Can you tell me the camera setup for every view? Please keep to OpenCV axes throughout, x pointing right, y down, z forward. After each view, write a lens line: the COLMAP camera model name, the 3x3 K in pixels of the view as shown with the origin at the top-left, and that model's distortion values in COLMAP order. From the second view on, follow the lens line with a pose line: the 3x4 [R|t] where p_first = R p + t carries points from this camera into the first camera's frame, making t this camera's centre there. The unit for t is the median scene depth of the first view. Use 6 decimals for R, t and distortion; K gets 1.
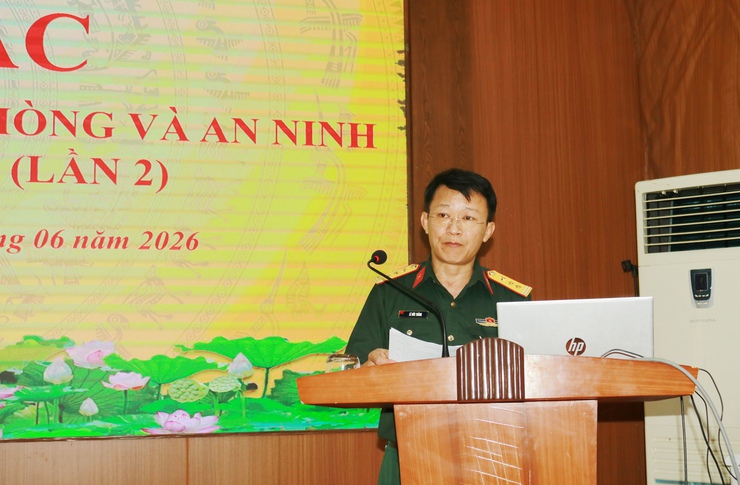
lens RADIAL K [[873.9, 0, 370.0], [0, 873.9, 242.5], [0, 0, 1]] dist [0.015502, 0.006821]
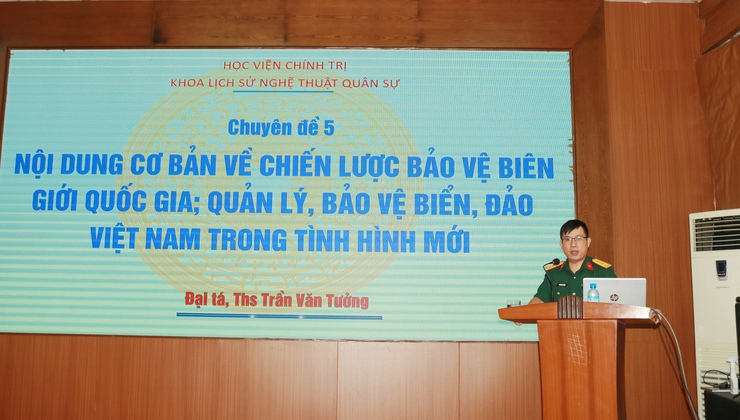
lens RADIAL K [[764.3, 0, 370.0], [0, 764.3, 210.0], [0, 0, 1]] dist [-0.123361, 0.000342]
pose [[0.942784, -0.006995, -0.333332, 0.163696], [0.006520, 0.999976, -0.002543, -0.065687], [0.333342, 0.000224, 0.942806, -0.635183]]
